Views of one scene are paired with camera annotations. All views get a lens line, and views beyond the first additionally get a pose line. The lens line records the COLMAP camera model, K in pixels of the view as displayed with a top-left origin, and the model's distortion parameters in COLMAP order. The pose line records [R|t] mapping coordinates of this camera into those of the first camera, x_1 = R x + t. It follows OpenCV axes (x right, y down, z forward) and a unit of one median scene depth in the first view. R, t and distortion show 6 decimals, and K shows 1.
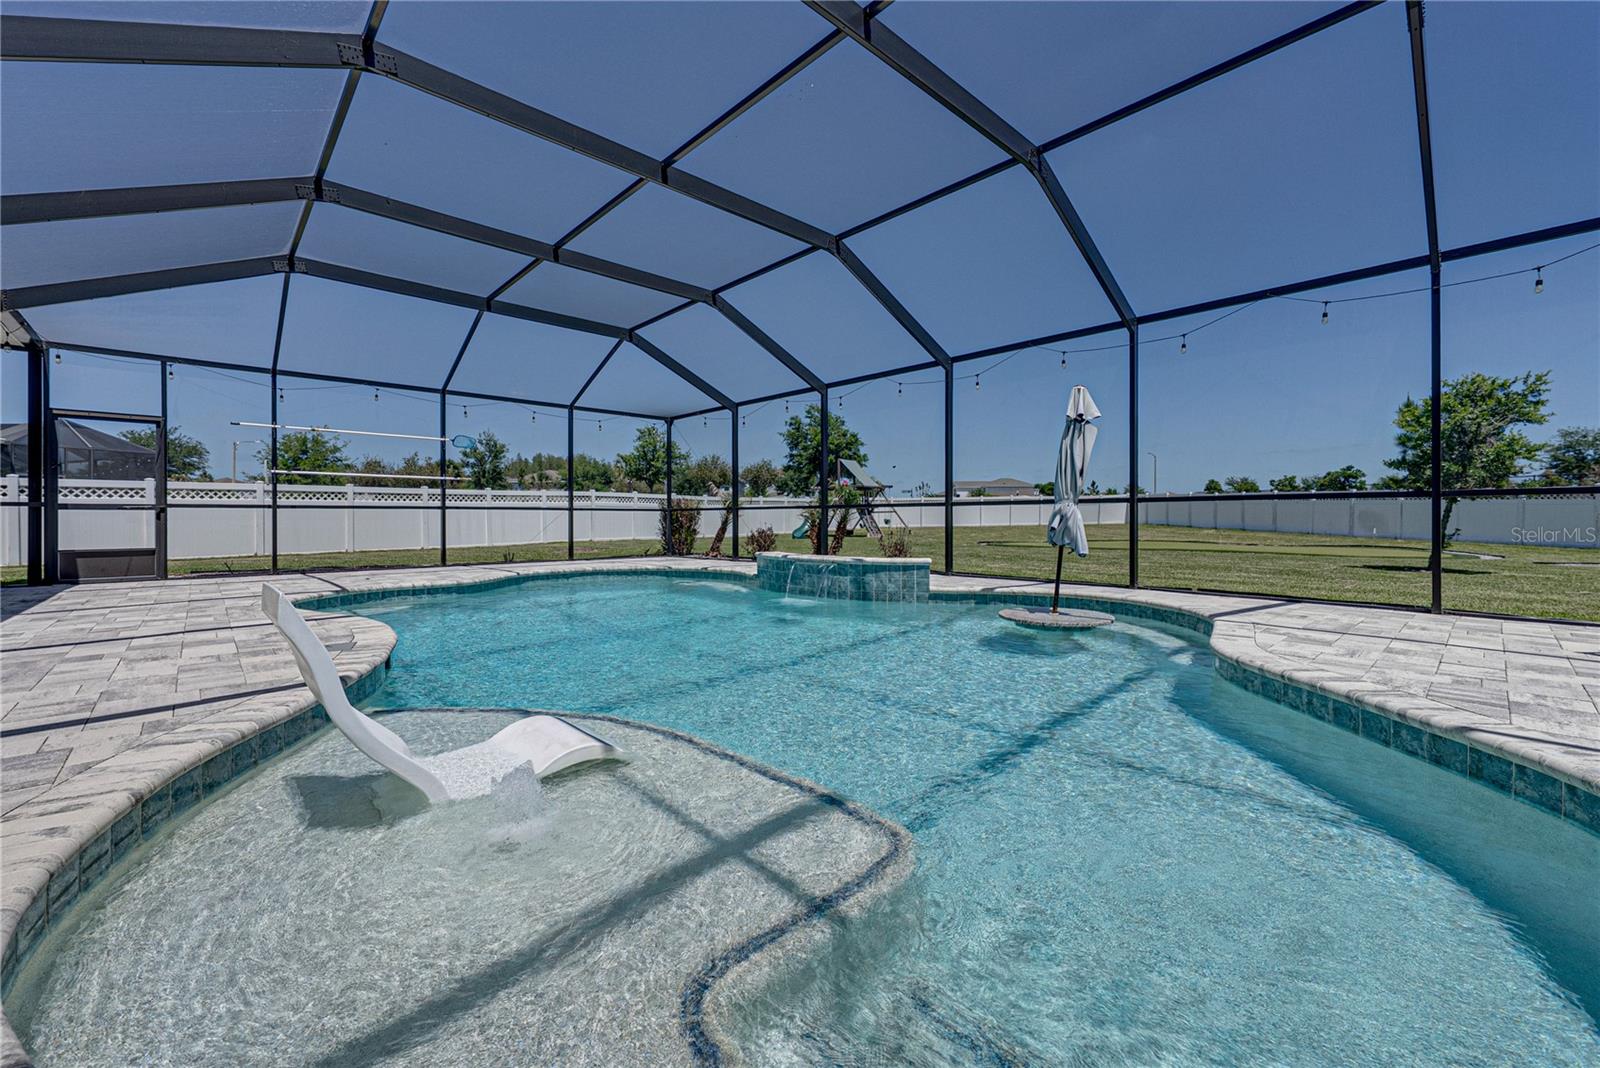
lens RADIAL K [[645.1, 0, 810.9], [0, 645.1, 513.8], [0, 0, 1]] dist [0.000598, -0.000062]
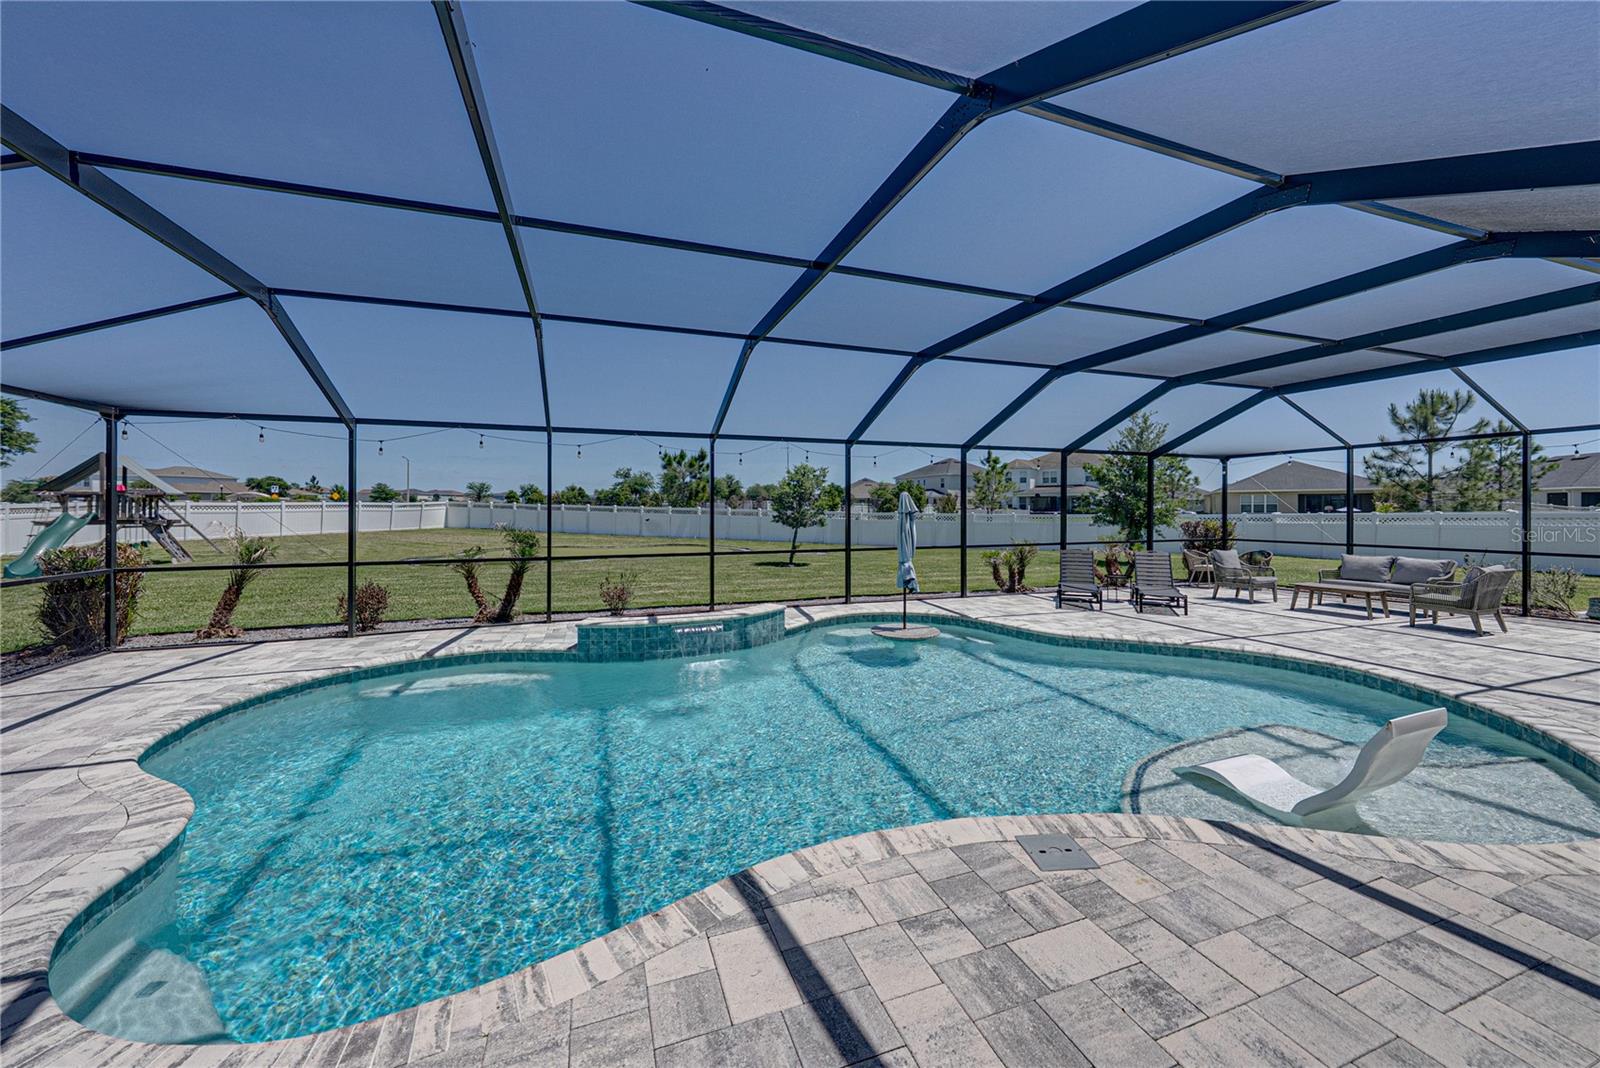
lens RADIAL K [[559.4, 0, 787.8], [0, 559.4, 502.2], [0, 0, 1]] dist [-0.002554, 0.000951]
pose [[0.420728, 0.016261, 0.907041, -0.648020], [-0.005166, 0.999866, -0.015529, -0.089630], [-0.907172, 0.001848, 0.420756, 0.434643]]
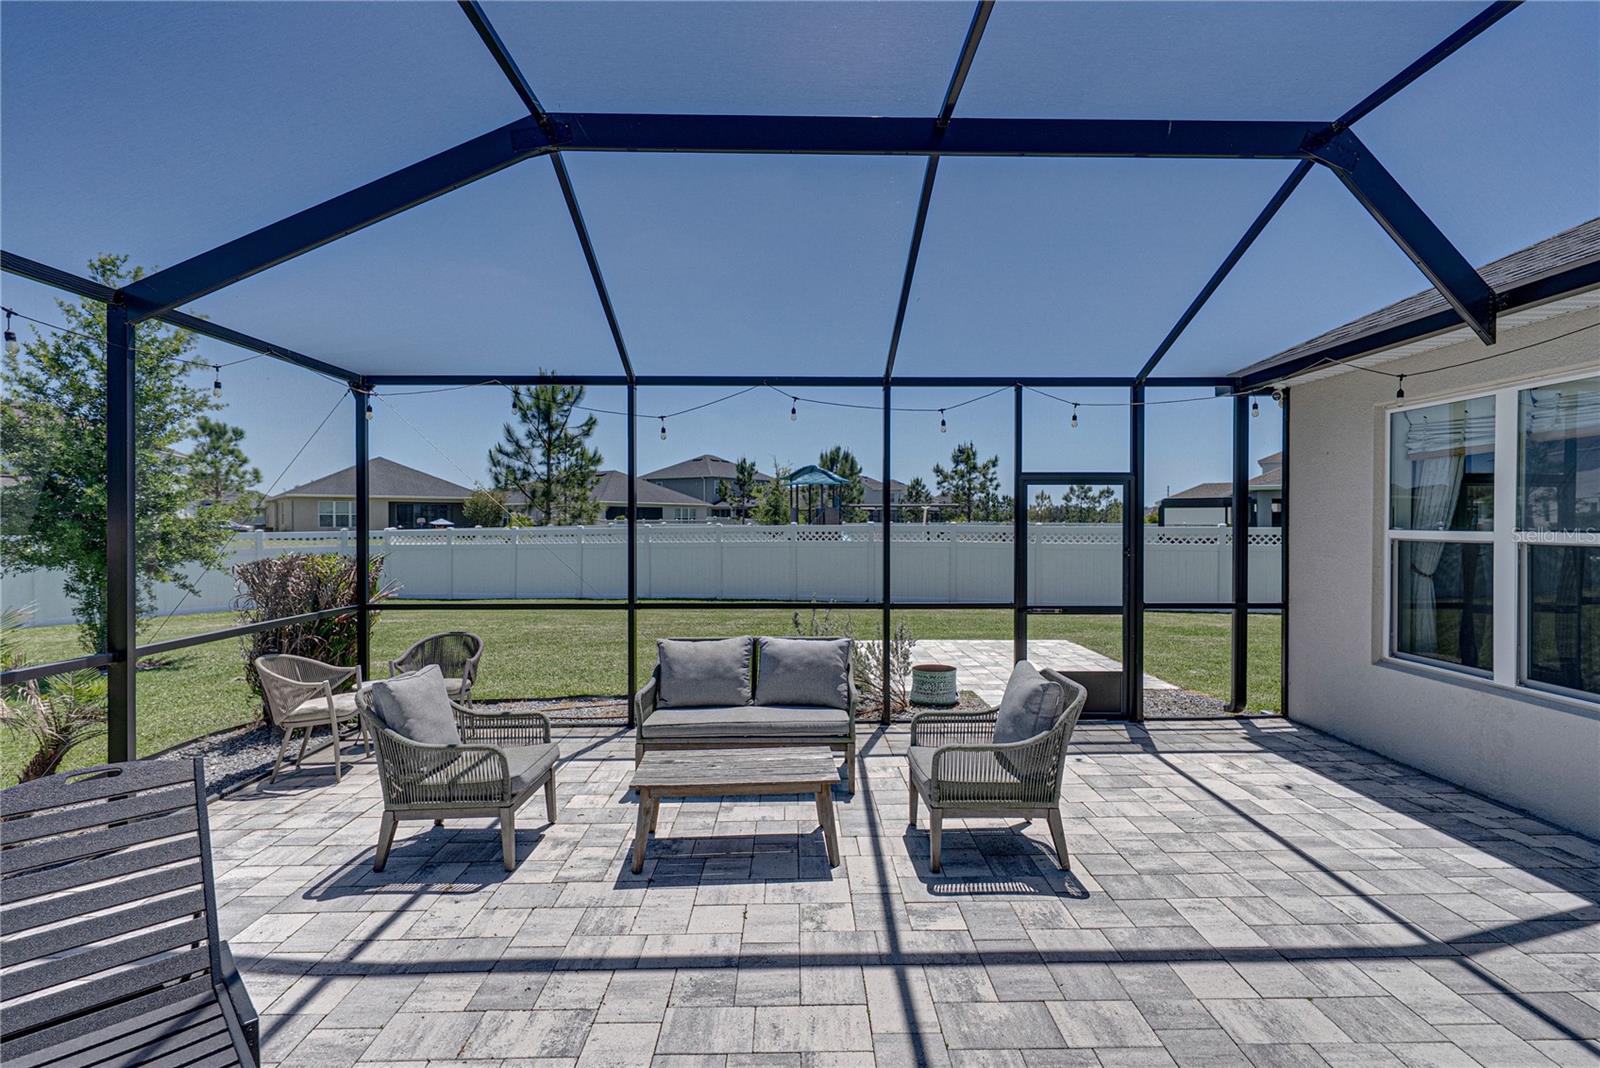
lens RADIAL K [[752.2, 0, 807.0], [0, 752.2, 535.2], [0, 0, 1]] dist [-0.001748, 0.001546]
pose [[-0.738272, -0.010286, 0.674424, 0.331768], [-0.003462, 0.999928, 0.011461, -0.101208], [-0.674494, 0.006127, -0.738255, 0.271518]]
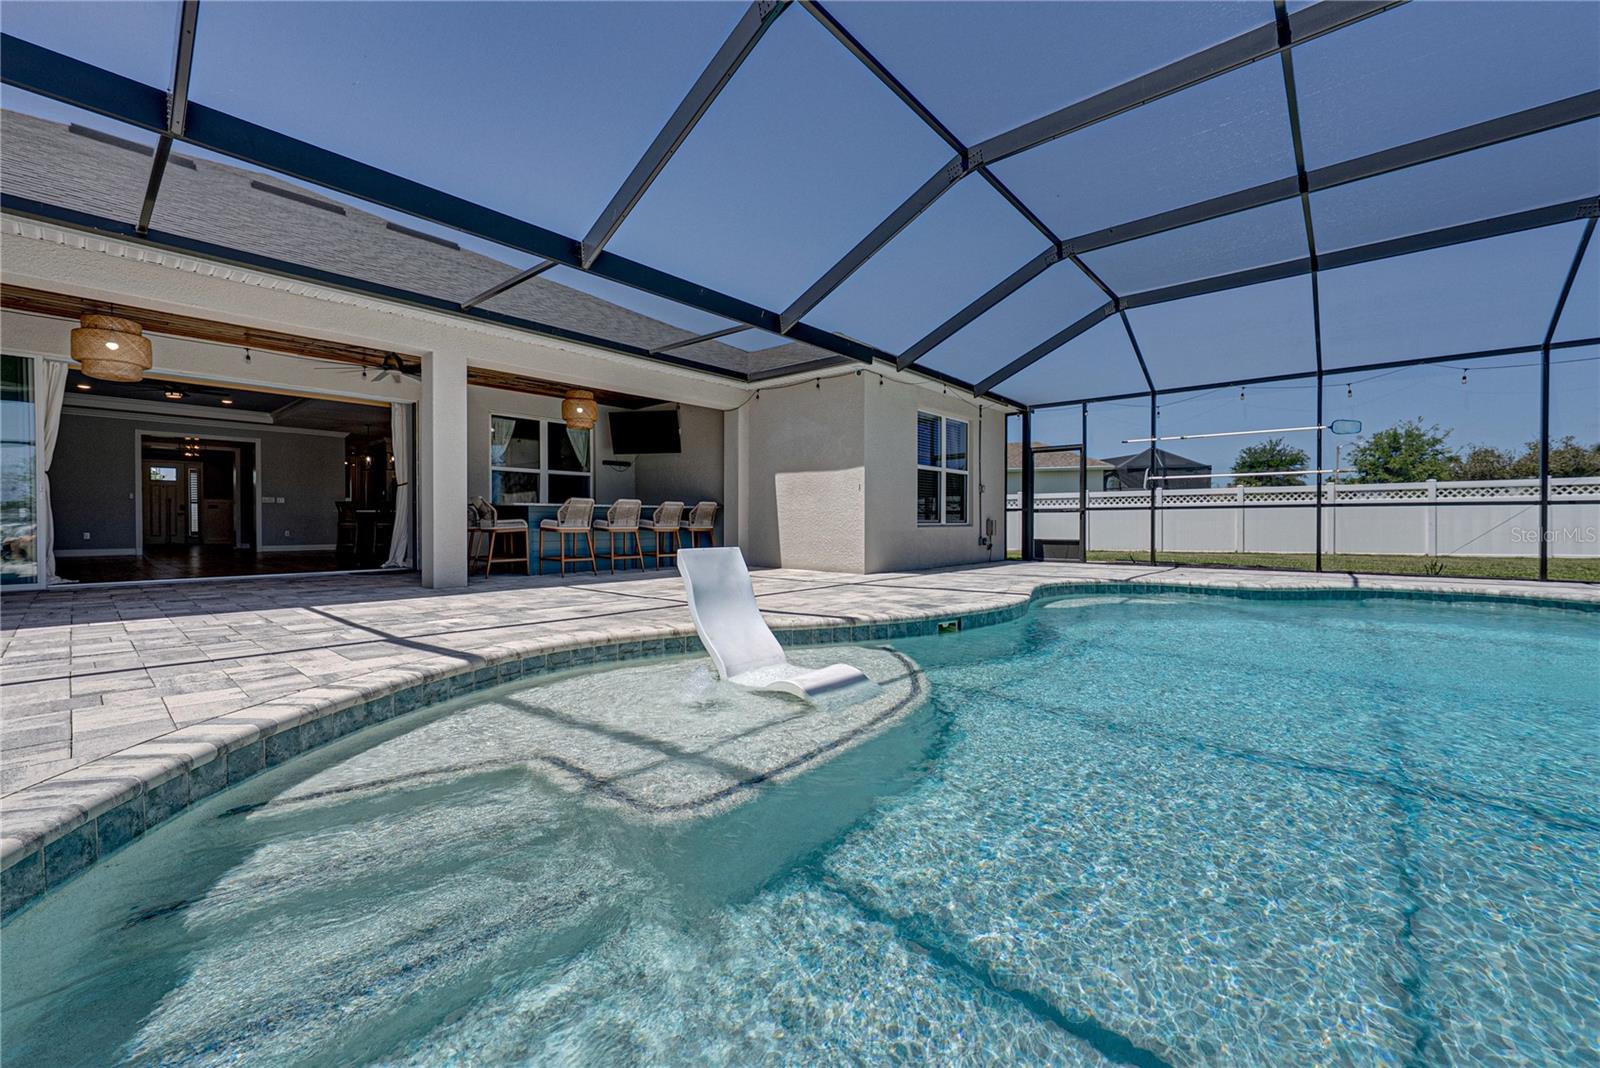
lens RADIAL K [[645.1, 0, 799.9], [0, 645.1, 530.8], [0, 0, 1]] dist [0.000598, -0.000062]
pose [[0.098392, 0.014620, -0.995040, 0.281591], [0.007432, 0.999853, 0.015425, 0.007612], [0.995120, -0.008913, 0.098269, 0.253597]]
